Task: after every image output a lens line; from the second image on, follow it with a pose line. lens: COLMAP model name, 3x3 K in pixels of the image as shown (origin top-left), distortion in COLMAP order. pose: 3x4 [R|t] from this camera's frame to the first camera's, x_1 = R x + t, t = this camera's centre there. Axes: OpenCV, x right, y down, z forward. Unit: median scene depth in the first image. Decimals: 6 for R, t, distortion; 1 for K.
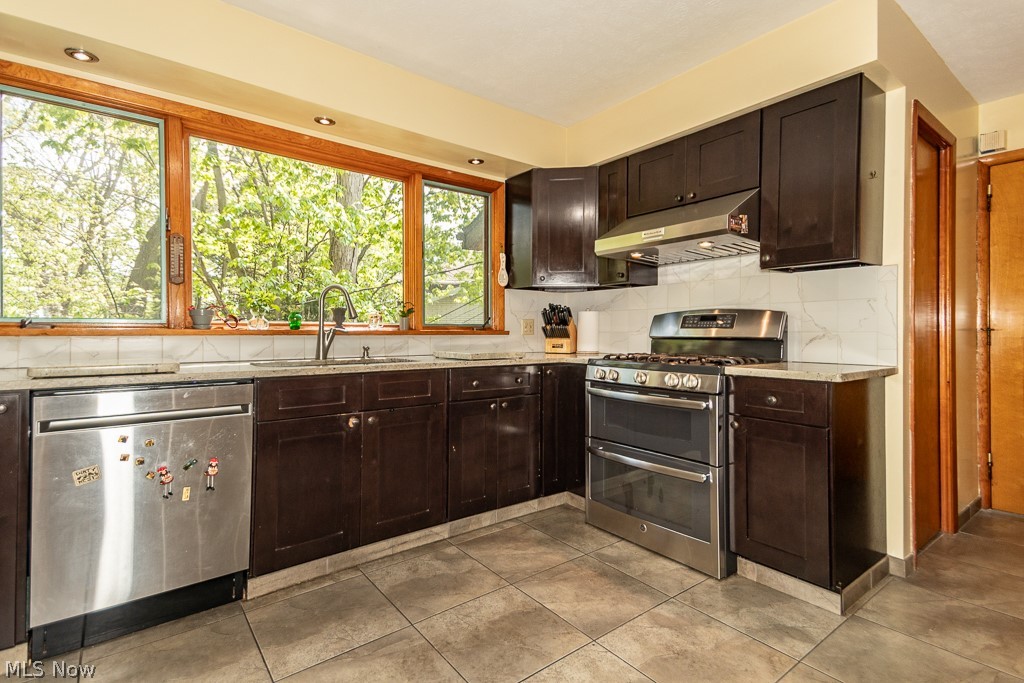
lens RADIAL K [[489.2, 0, 484.0], [0, 489.2, 331.9], [0, 0, 1]] dist [0.034528, -0.000219]
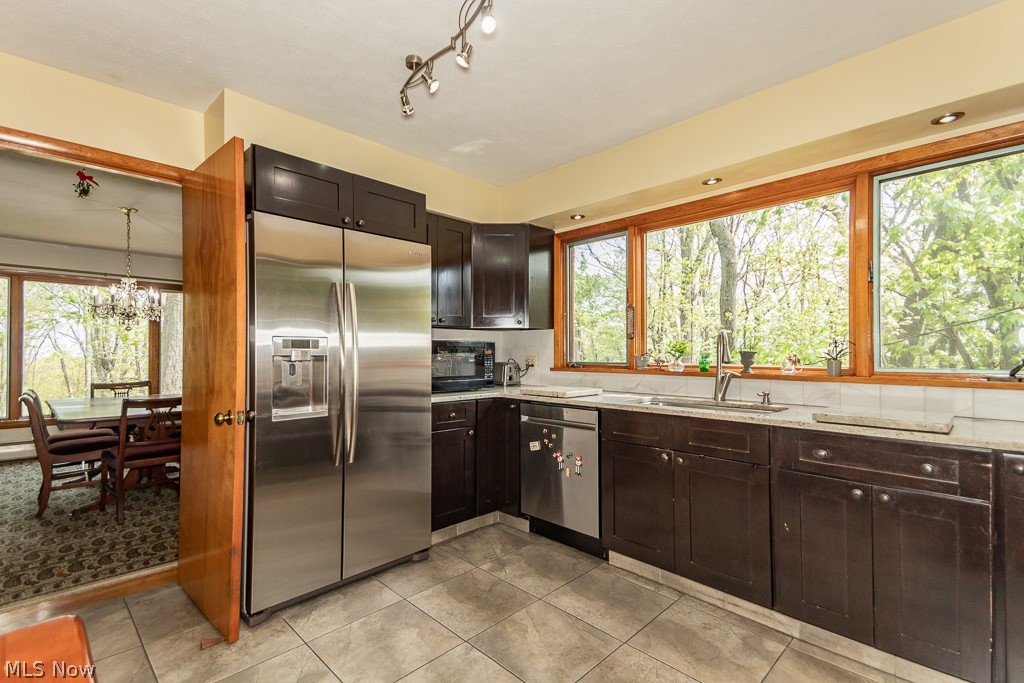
lens RADIAL K [[456.5, 0, 512.0], [0, 456.5, 341.5], [0, 0, 1]] dist [-0.000717, -0.000330]
pose [[0.128778, -0.023184, -0.991402, 0.721082], [-0.006126, 0.999689, -0.024174, -0.054085], [0.991655, 0.009187, 0.128596, 0.507821]]
